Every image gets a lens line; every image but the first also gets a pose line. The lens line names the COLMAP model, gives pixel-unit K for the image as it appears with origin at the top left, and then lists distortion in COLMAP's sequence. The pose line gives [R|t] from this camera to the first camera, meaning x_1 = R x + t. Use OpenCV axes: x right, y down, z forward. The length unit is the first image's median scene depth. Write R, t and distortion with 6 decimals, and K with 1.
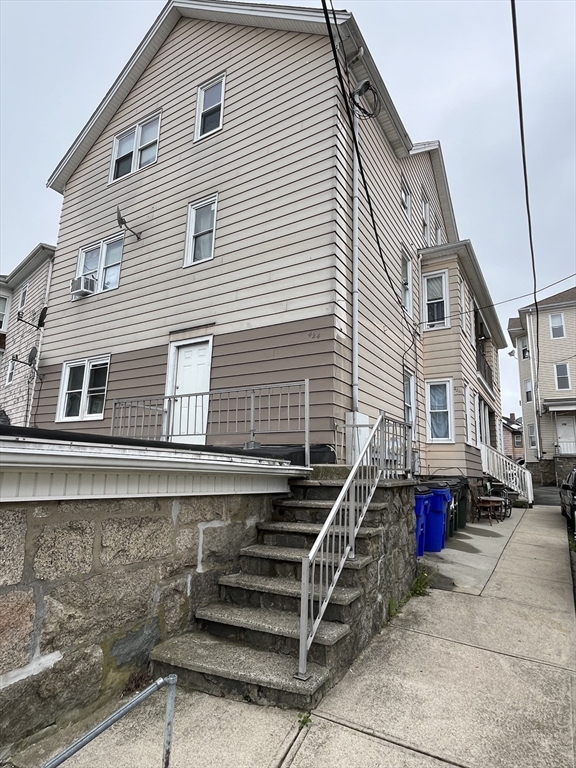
lens RADIAL K [[426.8, 0, 288.0], [0, 426.8, 384.0], [0, 0, 1]] dist [-0.000989, 0.000108]
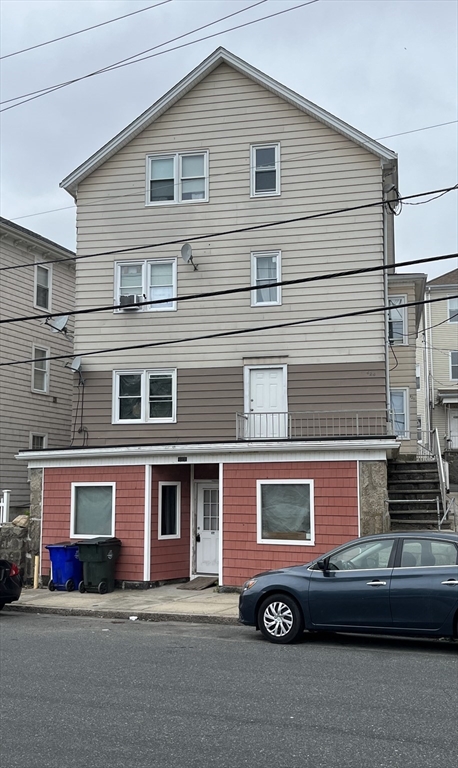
lens RADIAL K [[775.2, 0, 229.0], [0, 775.2, 384.0], [0, 0, 1]] dist [0.082206, -0.005453]
pose [[0.941067, 0.017342, 0.337775, -1.031275], [-0.041789, 0.996994, 0.065239, -0.177867], [-0.335629, -0.075509, 0.938963, -1.120600]]
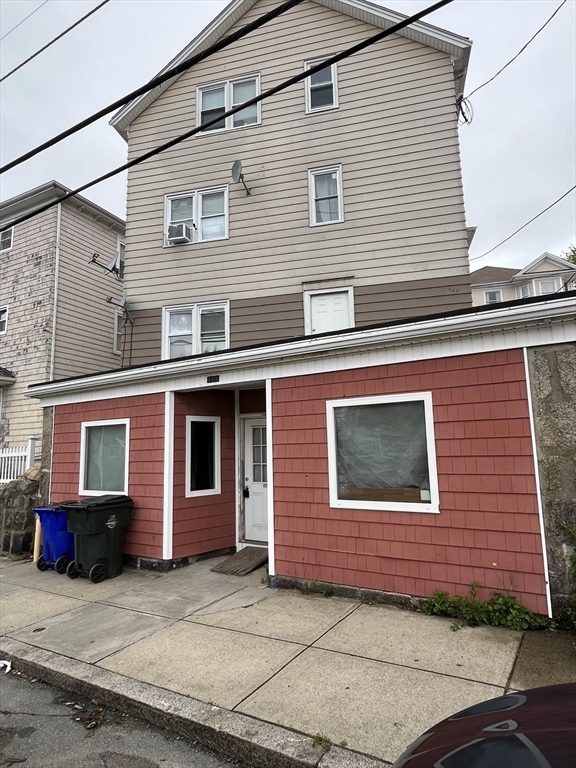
lens RADIAL K [[426.8, 0, 288.0], [0, 426.8, 384.0], [0, 0, 1]] dist [-0.000989, 0.000108]
pose [[0.950287, -0.004308, 0.311347, -0.623813], [-0.012845, 0.998511, 0.053022, 0.085538], [-0.311111, -0.054385, 0.948816, -0.088845]]
